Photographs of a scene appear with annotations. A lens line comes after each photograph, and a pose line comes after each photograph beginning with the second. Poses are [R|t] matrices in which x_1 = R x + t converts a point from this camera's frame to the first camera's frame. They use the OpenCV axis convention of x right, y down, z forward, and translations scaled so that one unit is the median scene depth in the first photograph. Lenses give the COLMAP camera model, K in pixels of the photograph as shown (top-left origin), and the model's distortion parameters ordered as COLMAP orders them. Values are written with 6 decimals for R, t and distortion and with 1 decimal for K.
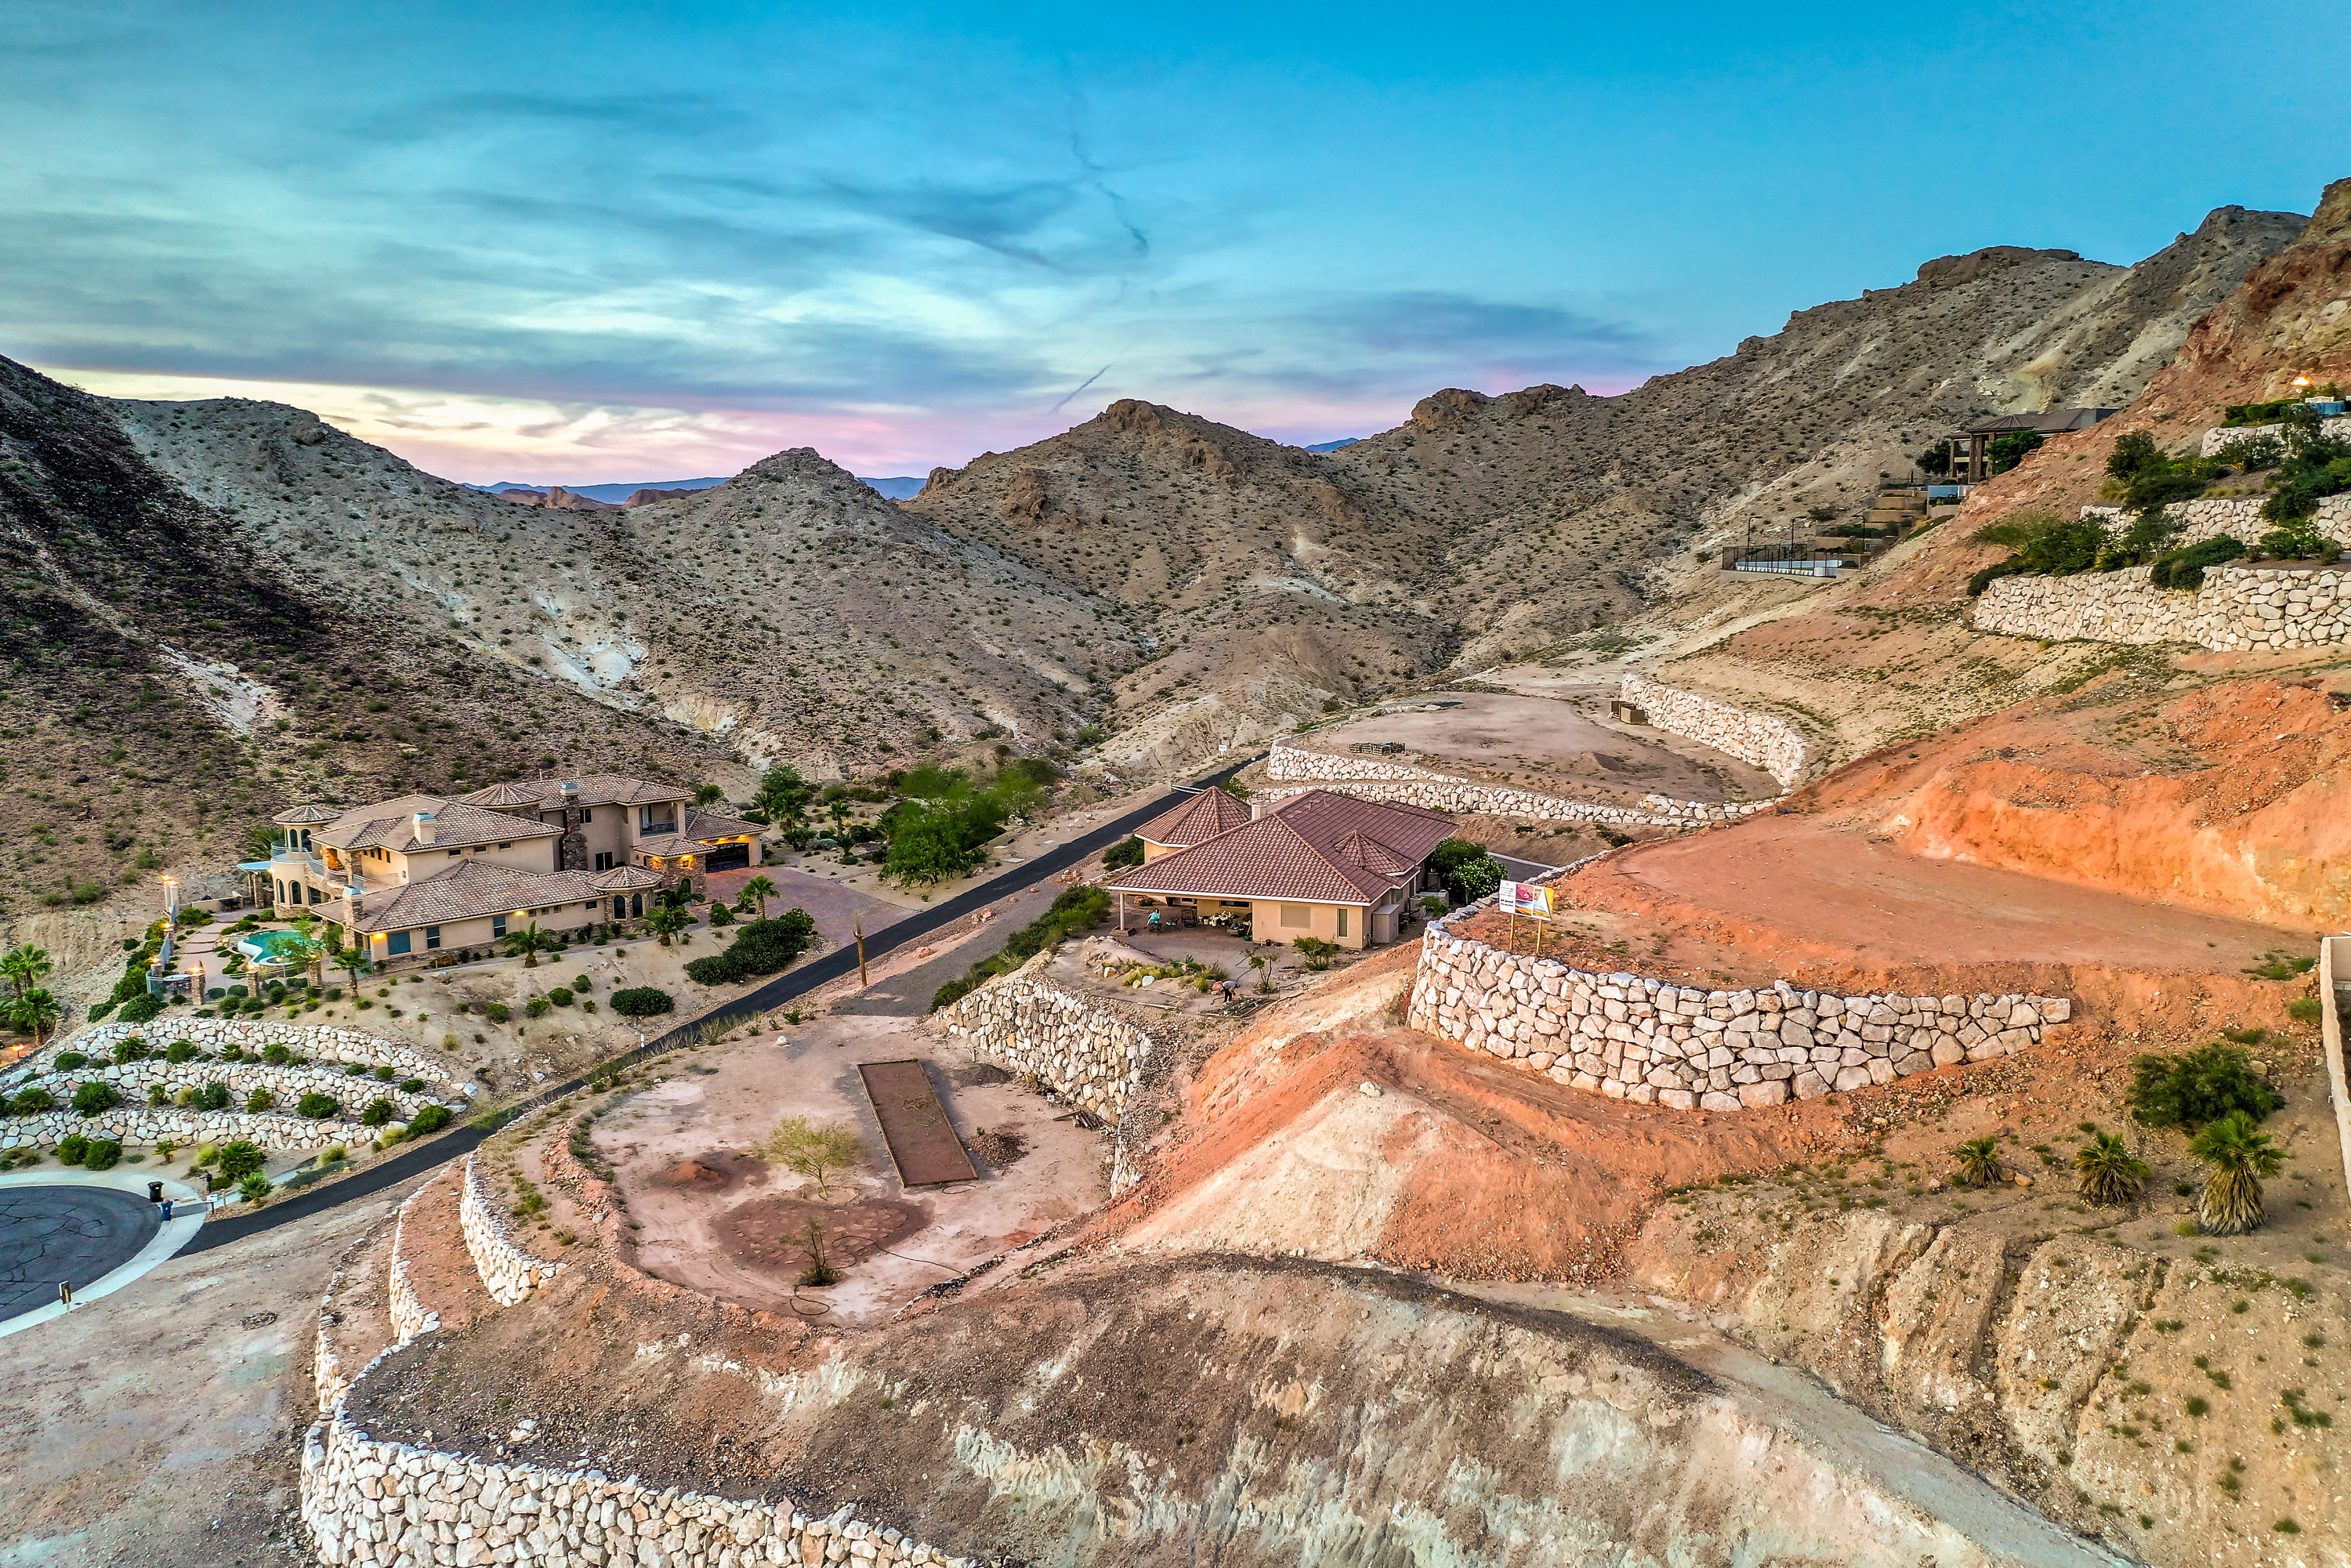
lens RADIAL K [[1846.6, 0, 1175.5], [0, 1846.6, 784.0], [0, 0, 1]] dist [0.004221, -0.001558]
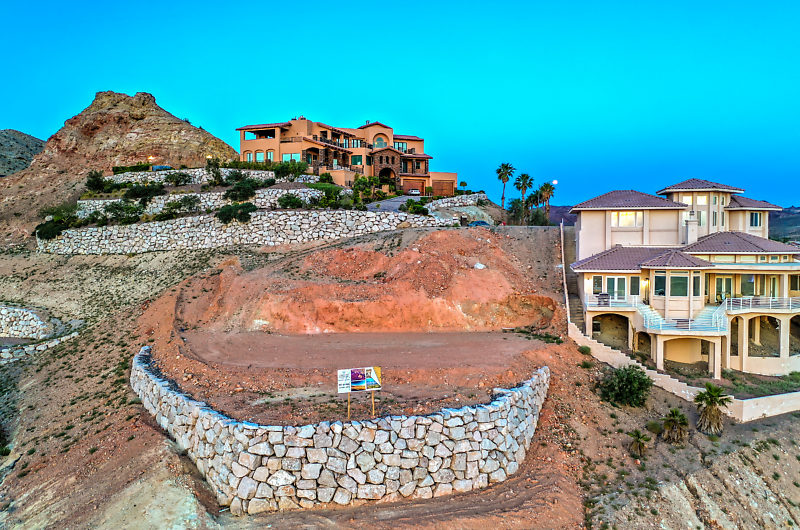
lens RADIAL K [[640.7, 0, 393.4], [0, 640.7, 262.9], [0, 0, 1]] dist [-0.002130, 0.005266]
pose [[0.328741, -0.021380, 0.944178, -0.168510], [0.135285, 0.990500, -0.024674, -0.005744], [-0.934680, 0.135844, 0.328510, 0.537823]]
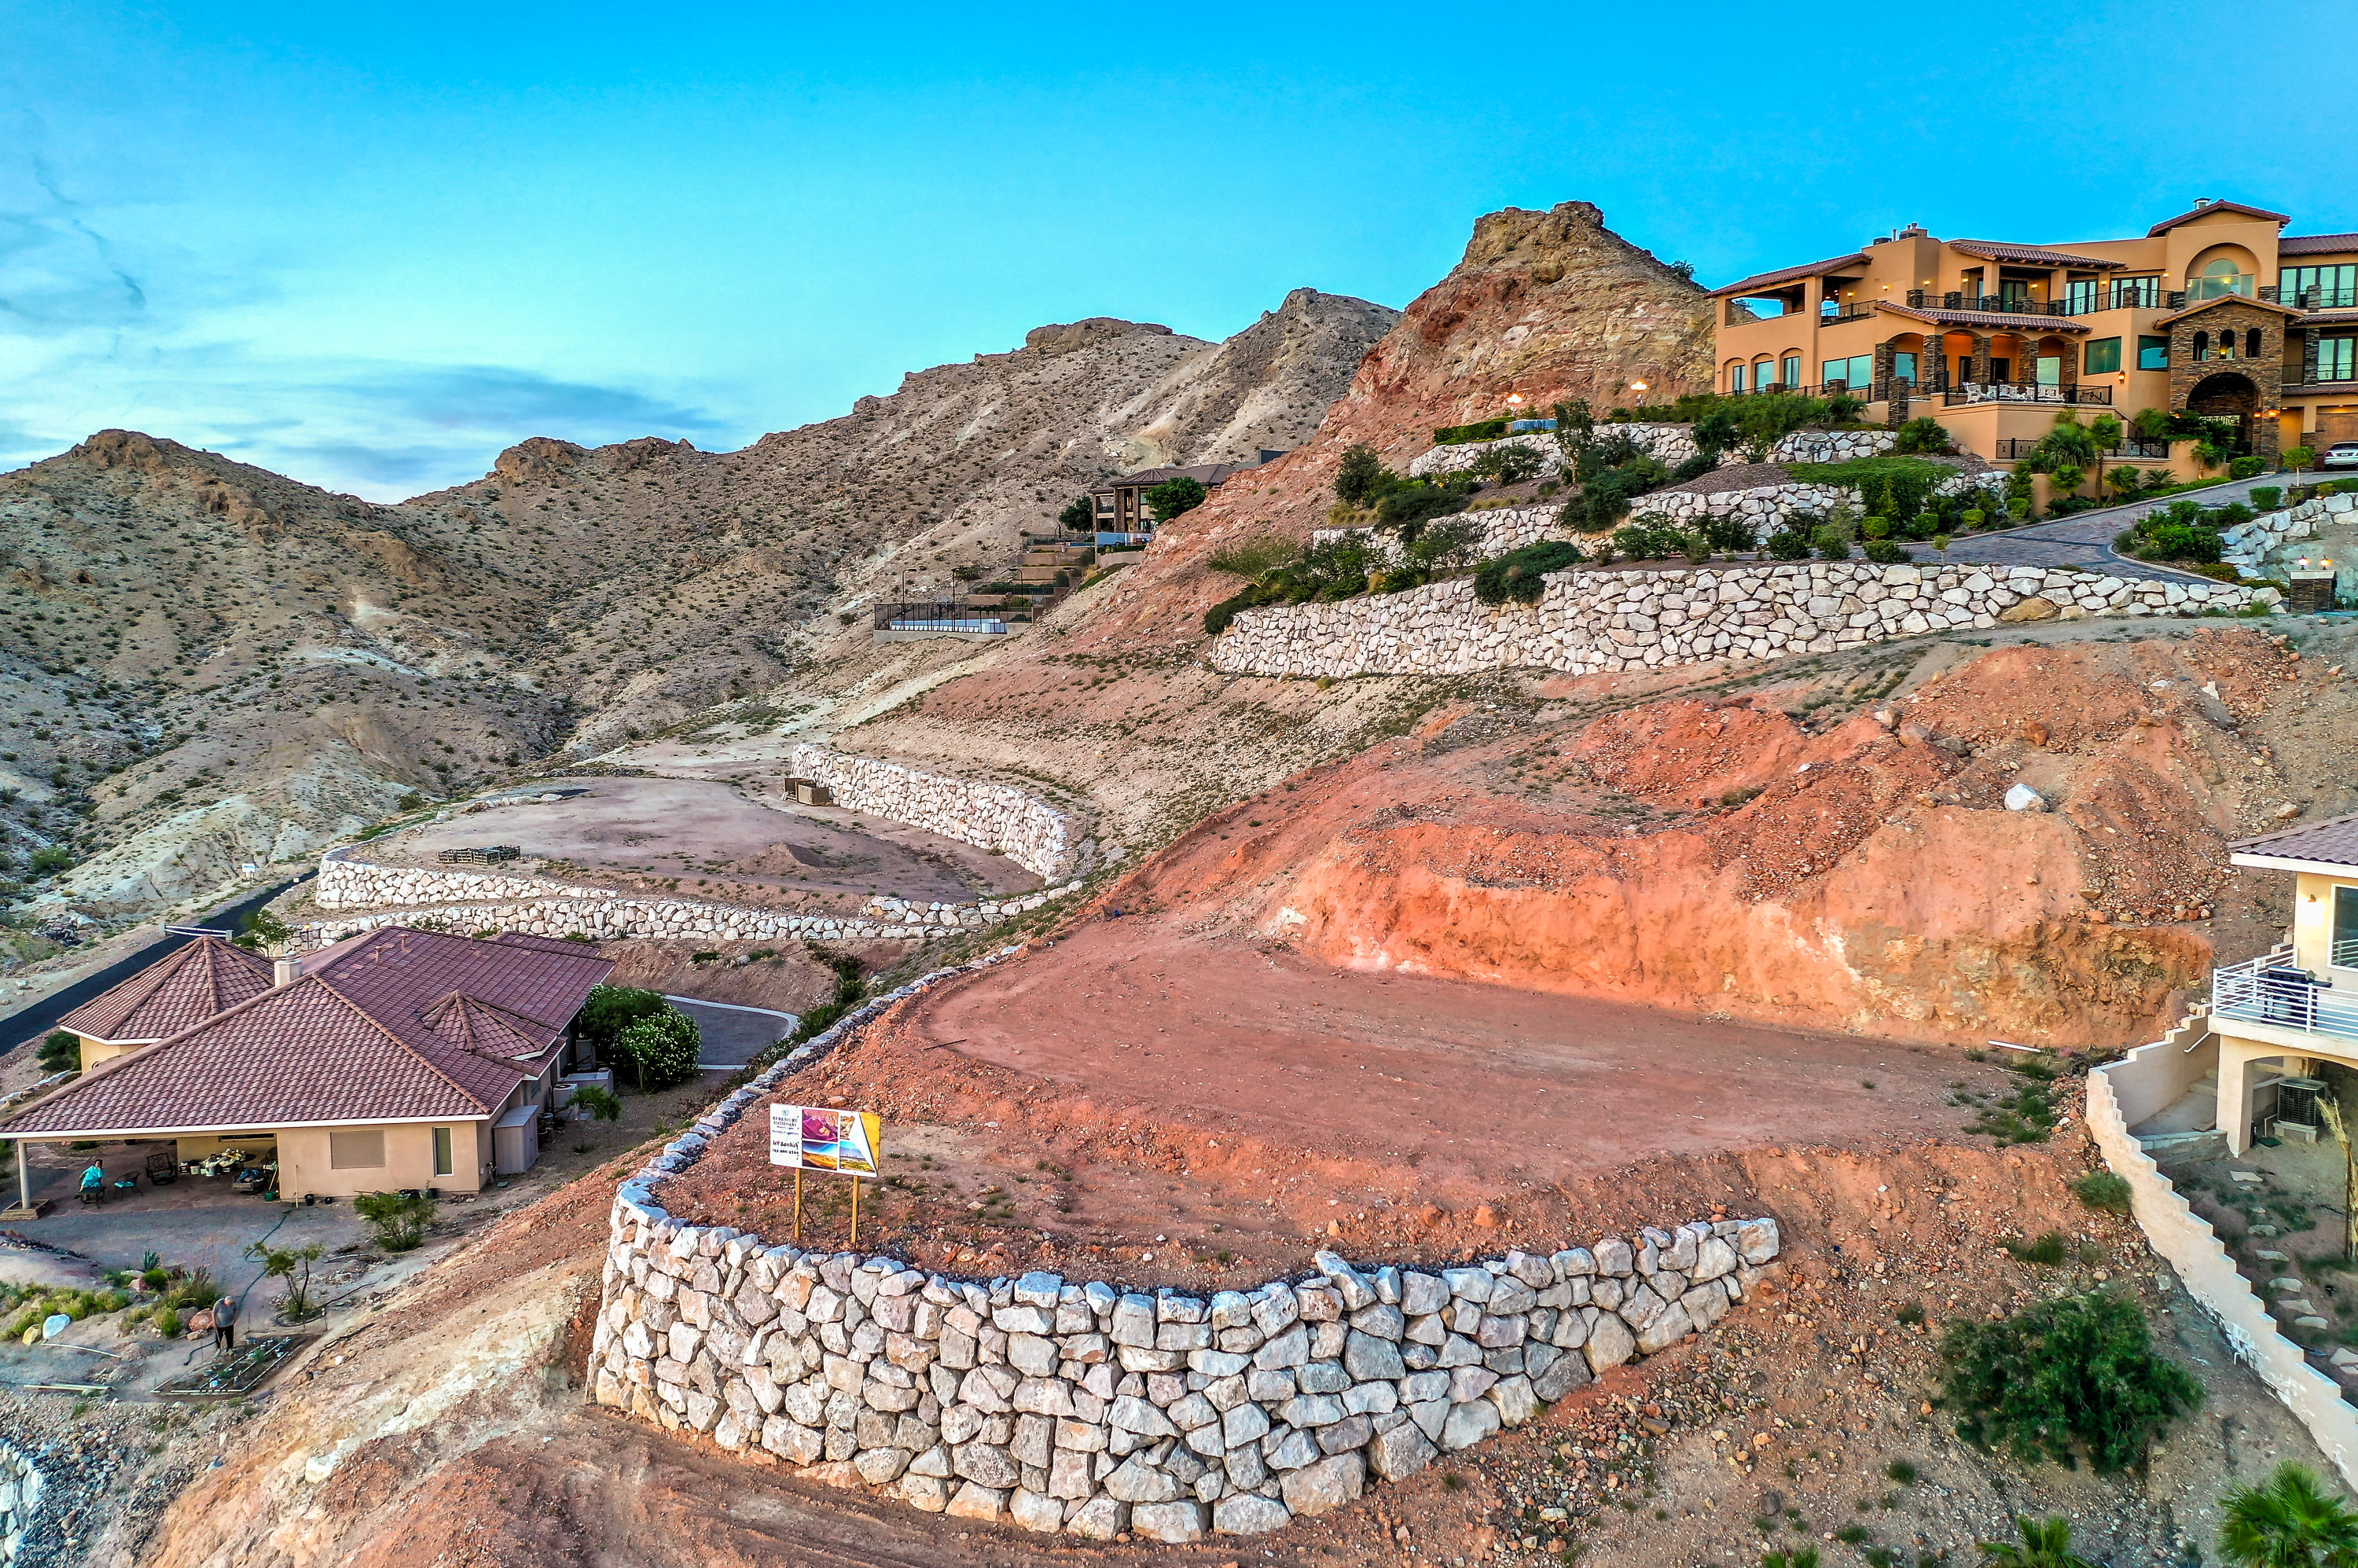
lens RADIAL K [[1888.4, 0, 1159.7], [0, 1888.4, 777.9], [0, 0, 1]] dist [-0.002130, 0.005266]
pose [[0.894830, -0.042063, 0.444420, 0.029844], [0.064836, 0.997241, -0.036159, -0.008190], [-0.441673, 0.061170, 0.895088, 0.322721]]
